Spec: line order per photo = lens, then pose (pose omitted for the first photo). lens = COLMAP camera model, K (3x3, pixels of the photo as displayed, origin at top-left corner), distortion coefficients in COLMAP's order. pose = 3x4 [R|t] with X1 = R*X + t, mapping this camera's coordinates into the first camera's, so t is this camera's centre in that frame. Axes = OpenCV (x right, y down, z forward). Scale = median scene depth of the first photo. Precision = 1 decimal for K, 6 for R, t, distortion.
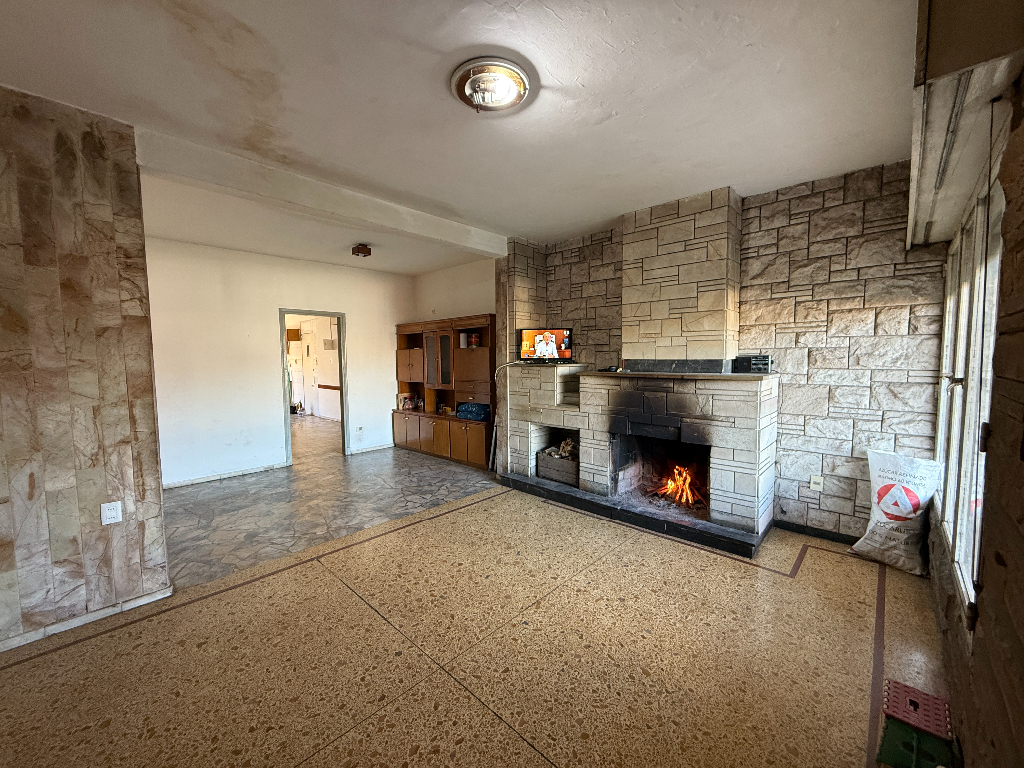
lens RADIAL K [[408.1, 0, 518.1], [0, 408.1, 388.8], [0, 0, 1]] dist [0.000669, 0.000581]
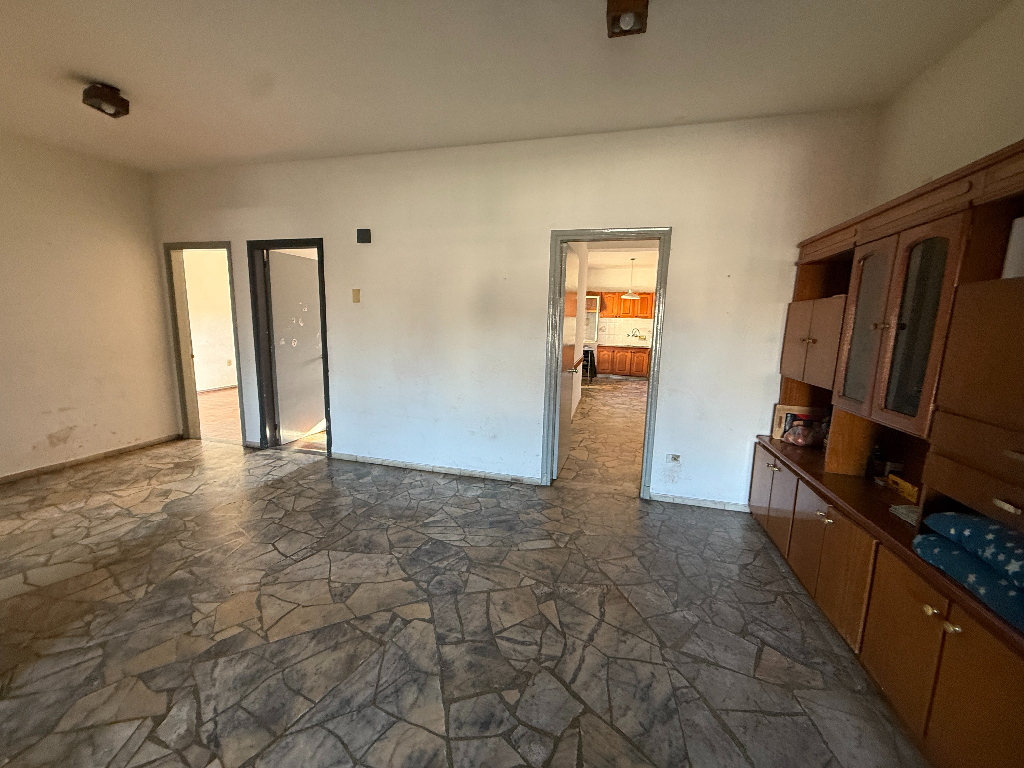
lens RADIAL K [[408.1, 0, 508.9], [0, 408.1, 387.4], [0, 0, 1]] dist [0.000669, 0.000581]
pose [[0.466797, 0.168479, -0.868168, -0.112311], [-0.104410, 0.985319, 0.135075, -0.080493], [0.878179, 0.027593, 0.477535, 1.233294]]
